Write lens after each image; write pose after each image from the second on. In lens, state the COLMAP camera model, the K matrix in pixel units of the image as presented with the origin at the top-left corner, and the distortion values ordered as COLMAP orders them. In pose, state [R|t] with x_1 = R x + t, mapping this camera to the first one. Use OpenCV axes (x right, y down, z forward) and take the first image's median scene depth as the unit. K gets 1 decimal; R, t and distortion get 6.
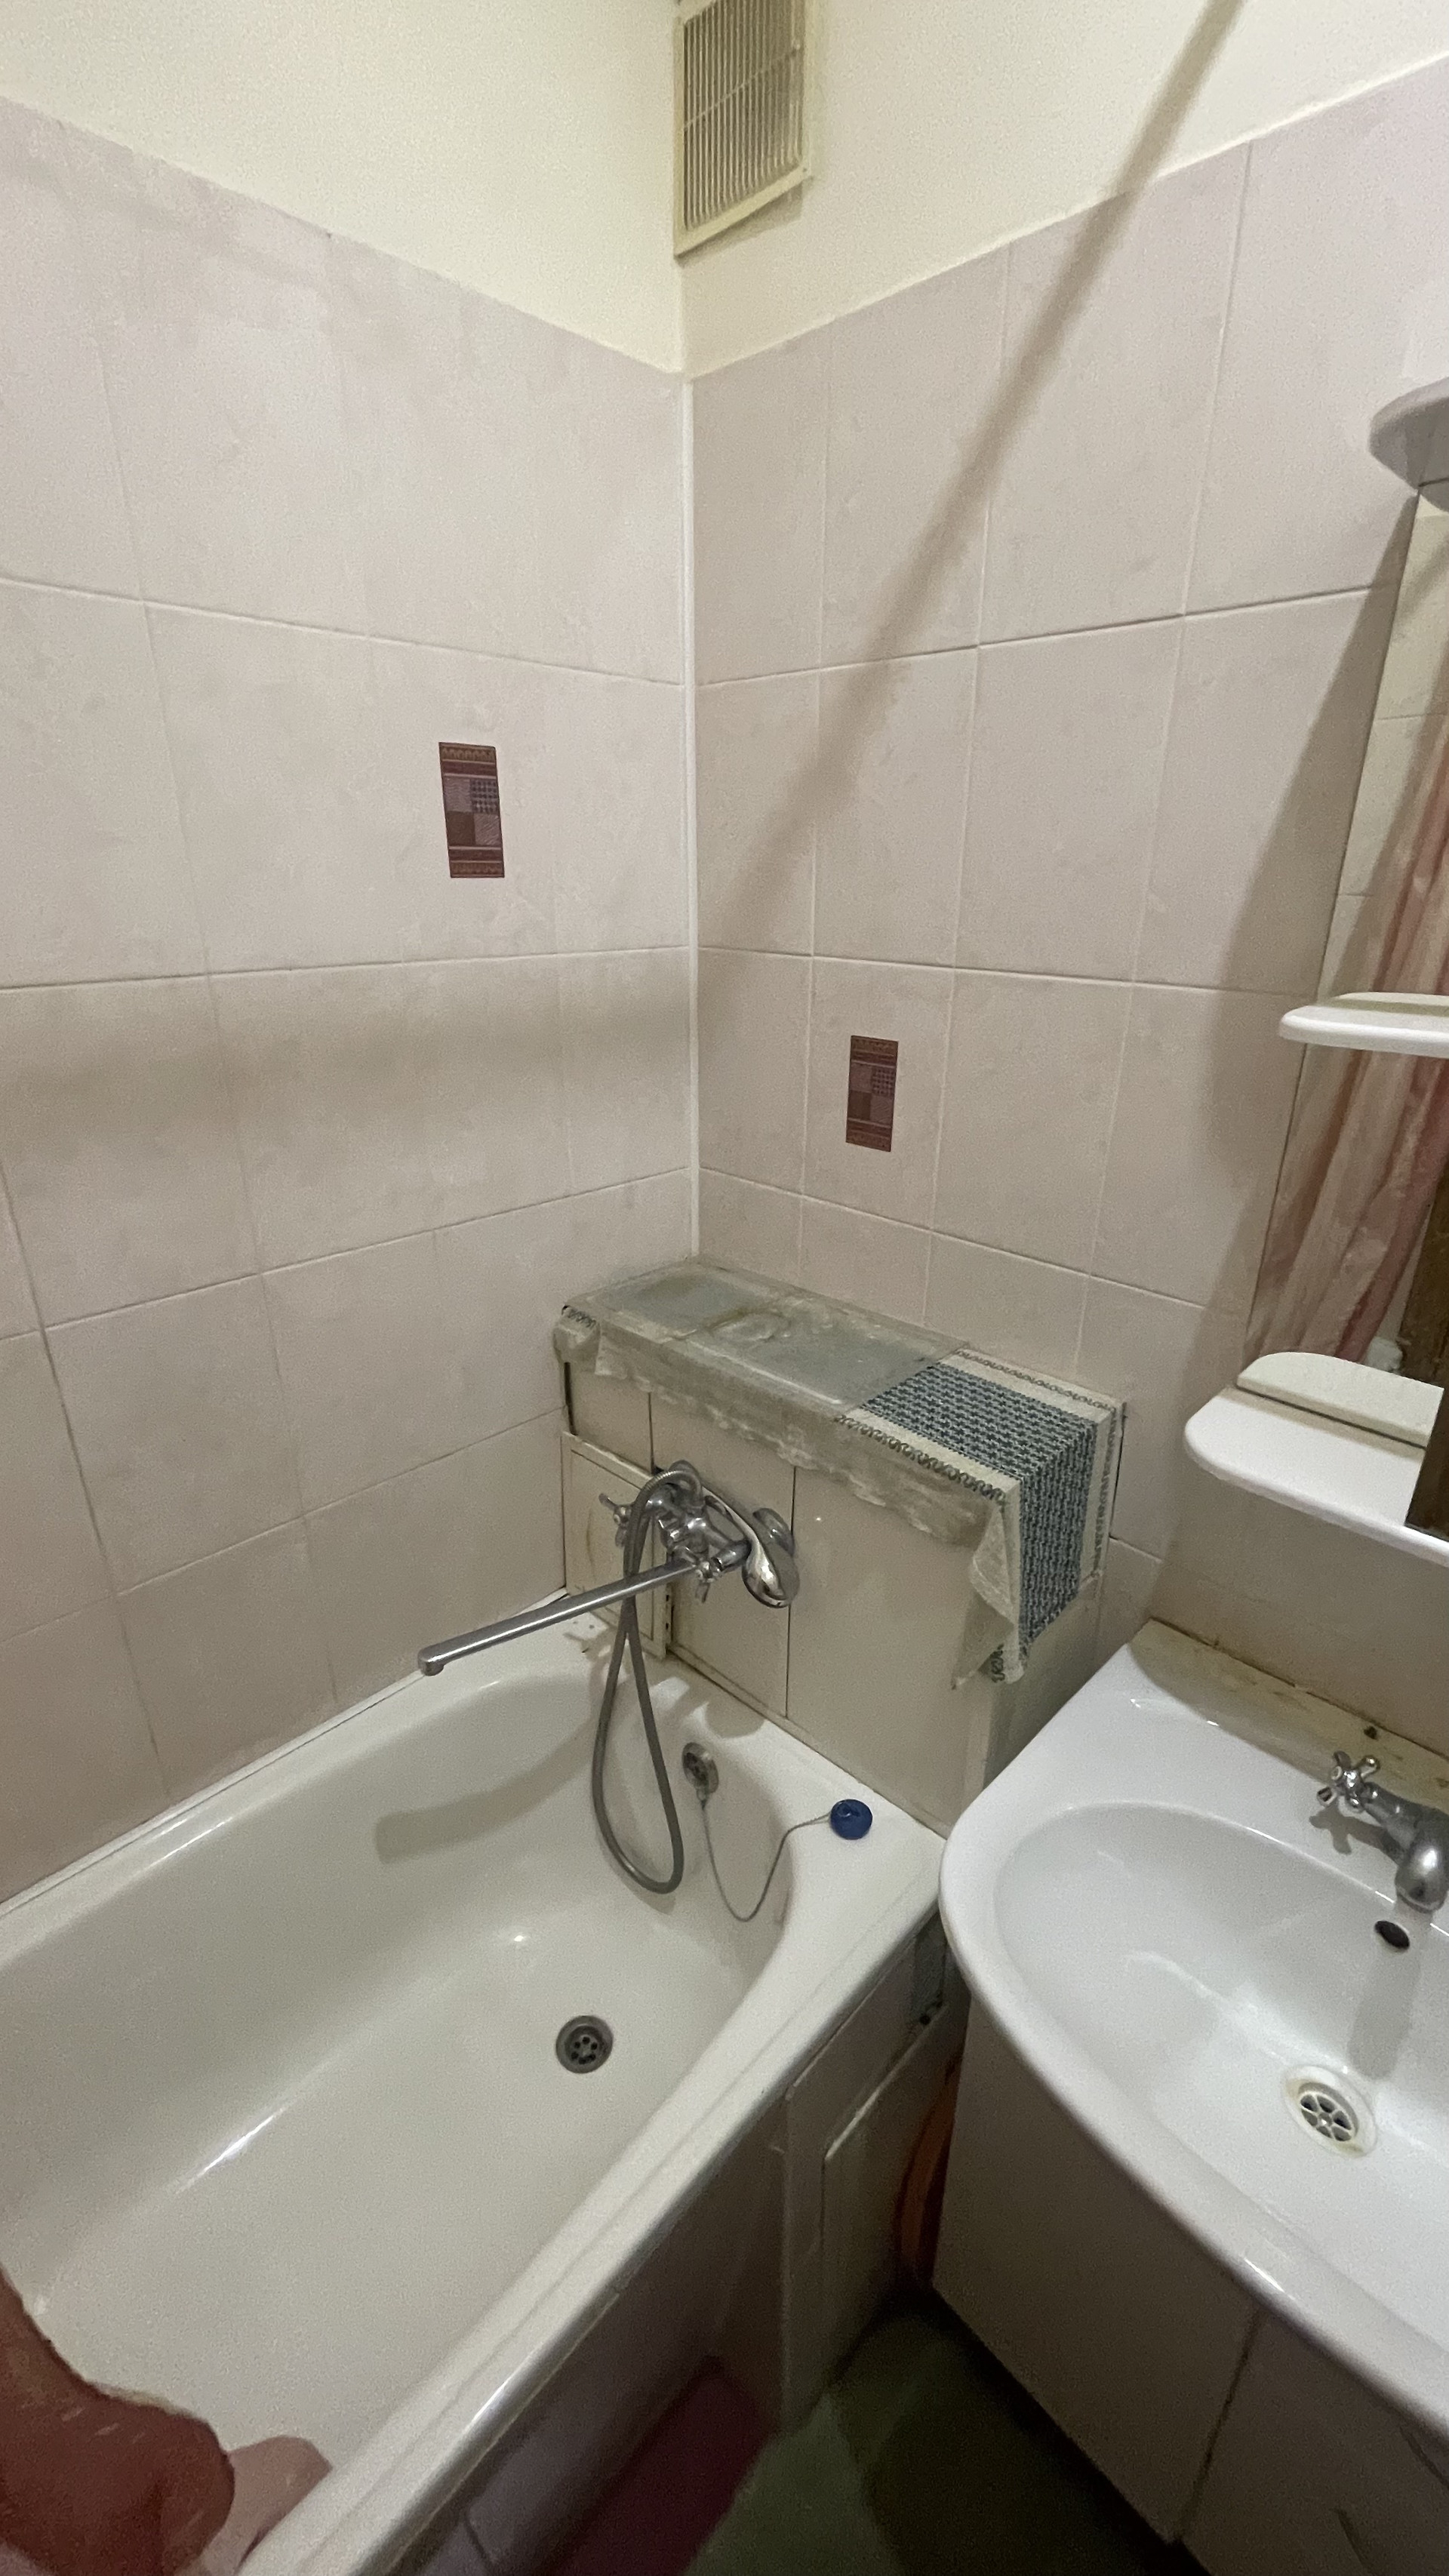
lens RADIAL K [[1046.2, 0, 733.3], [0, 1046.2, 1287.5], [0, 0, 1]] dist [-0.000796, 0.000369]
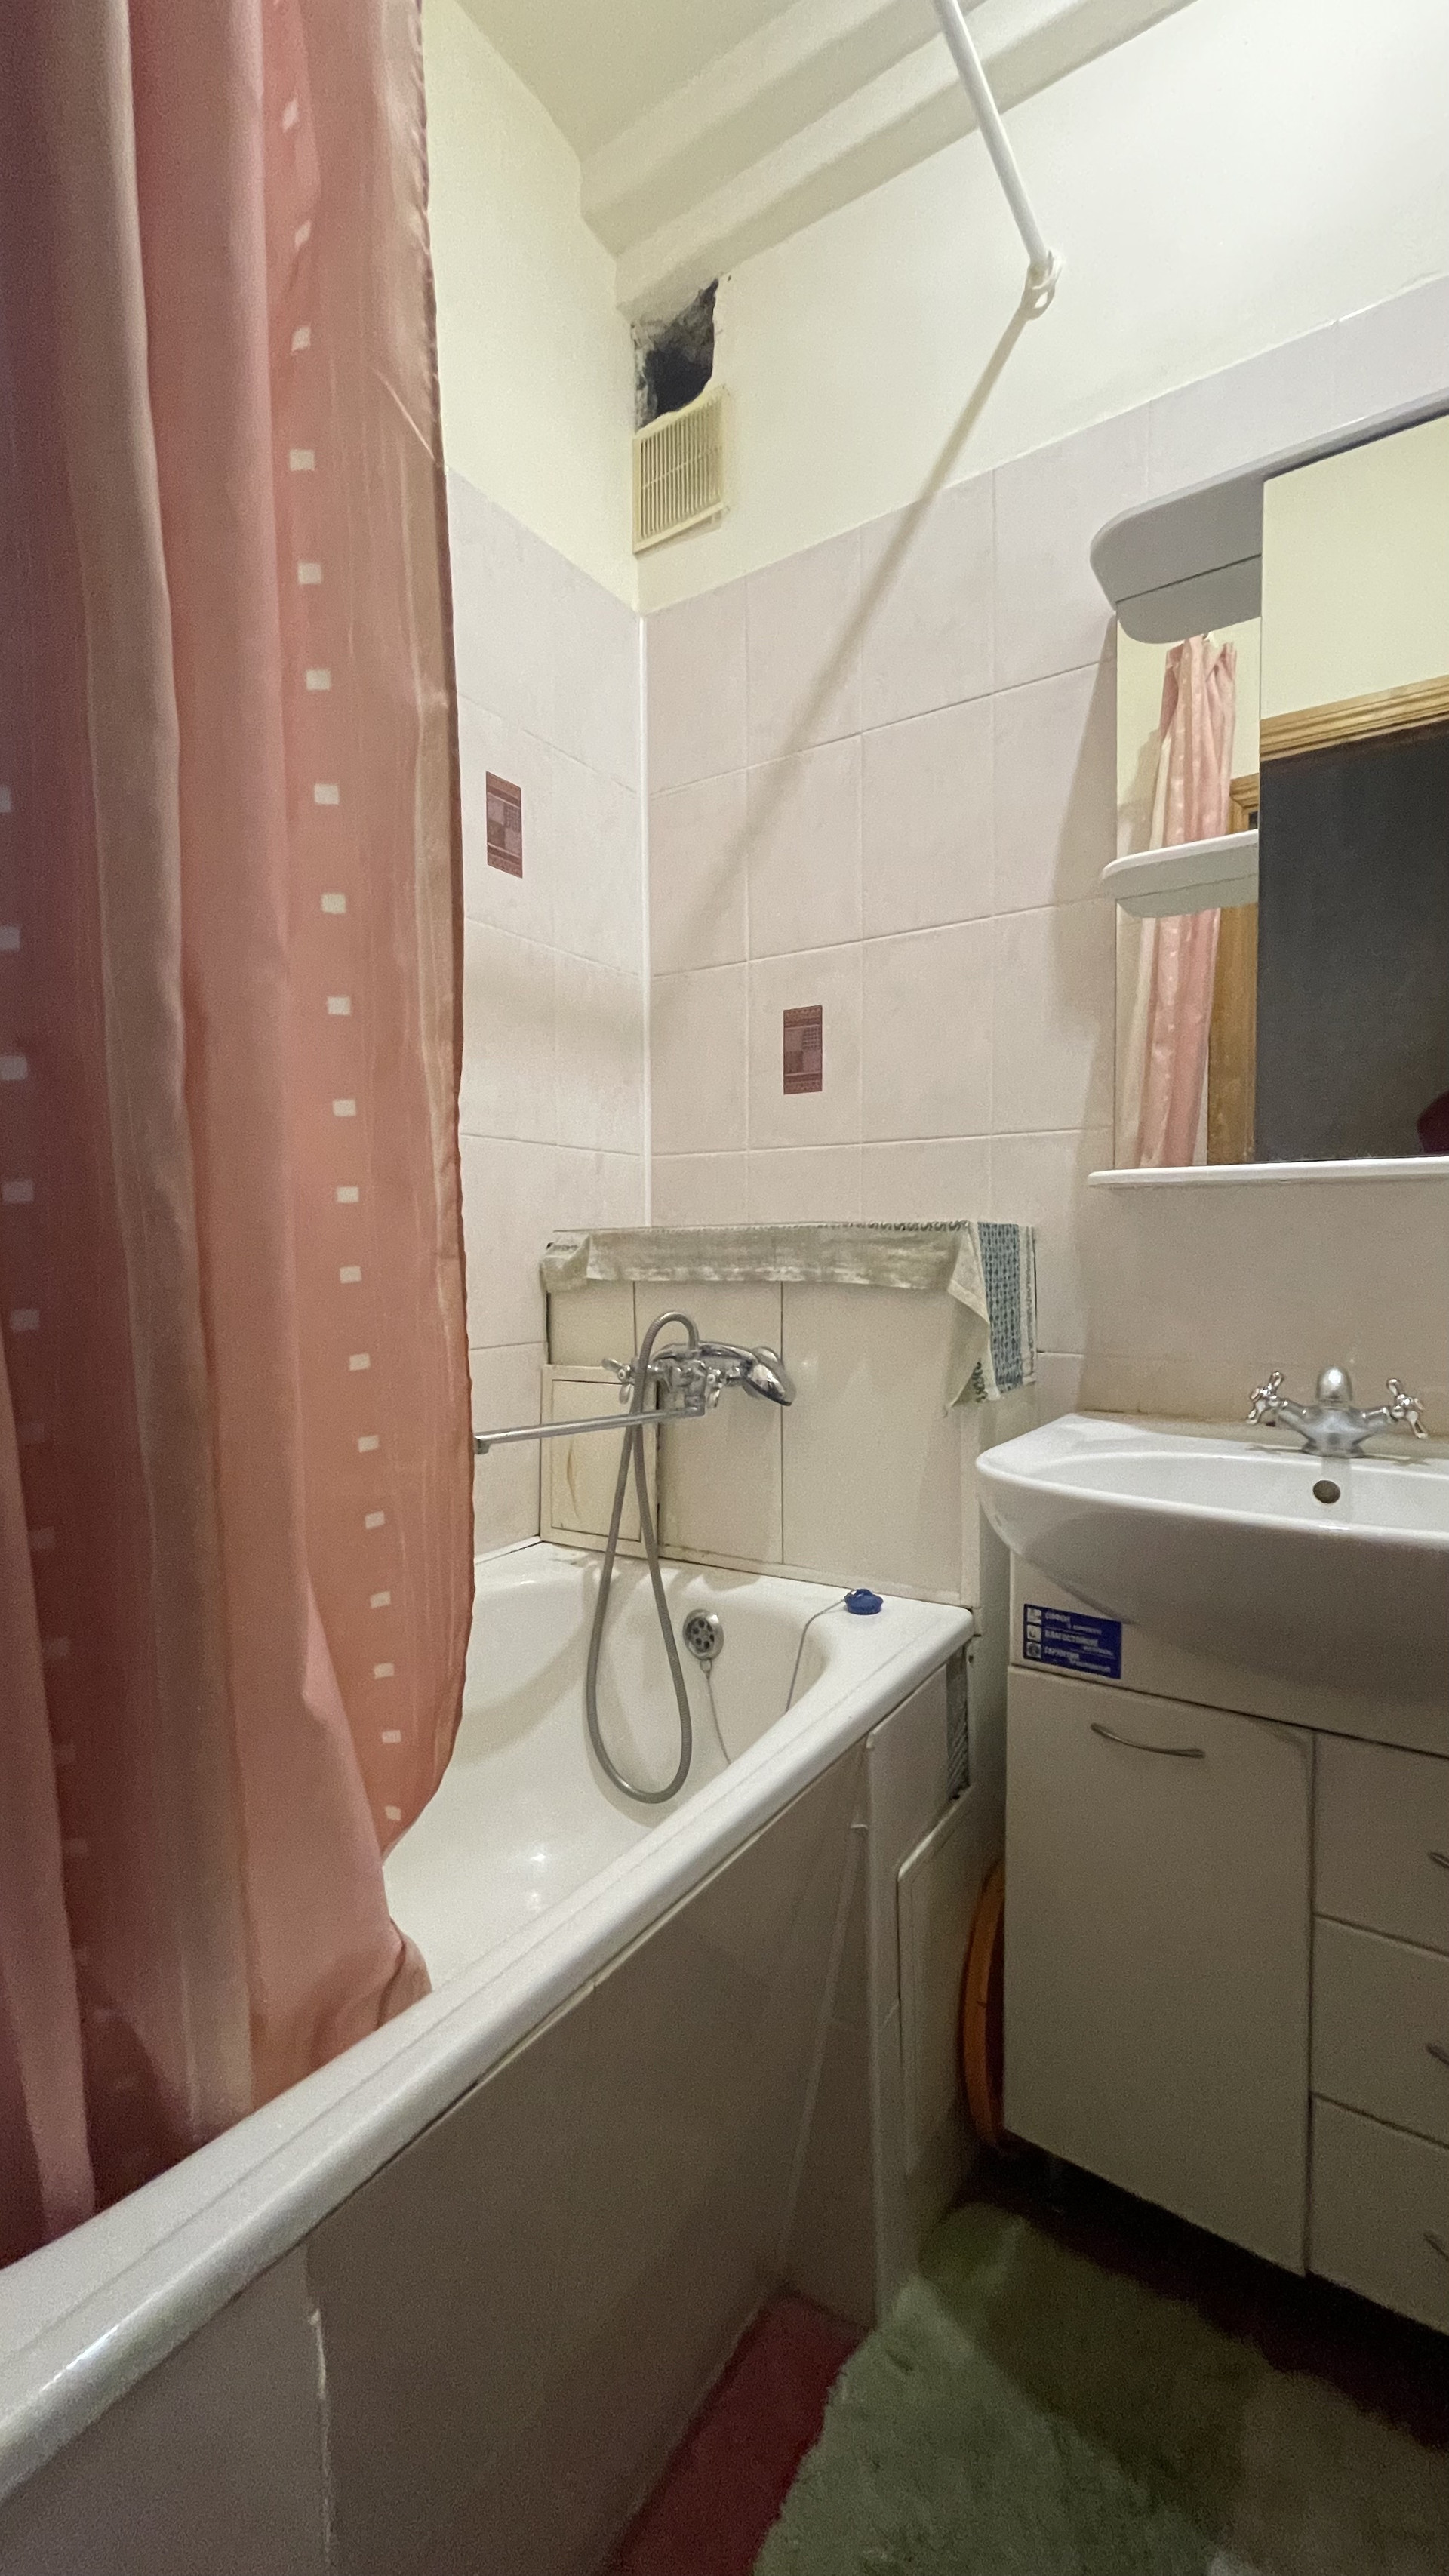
lens RADIAL K [[1046.2, 0, 733.3], [0, 1046.2, 1287.5], [0, 0, 1]] dist [-0.000796, 0.000369]
pose [[0.980847, -0.017737, 0.193969, -0.227656], [0.082815, 0.939325, -0.332882, 0.561192], [-0.176295, 0.342570, 0.922803, -0.084671]]
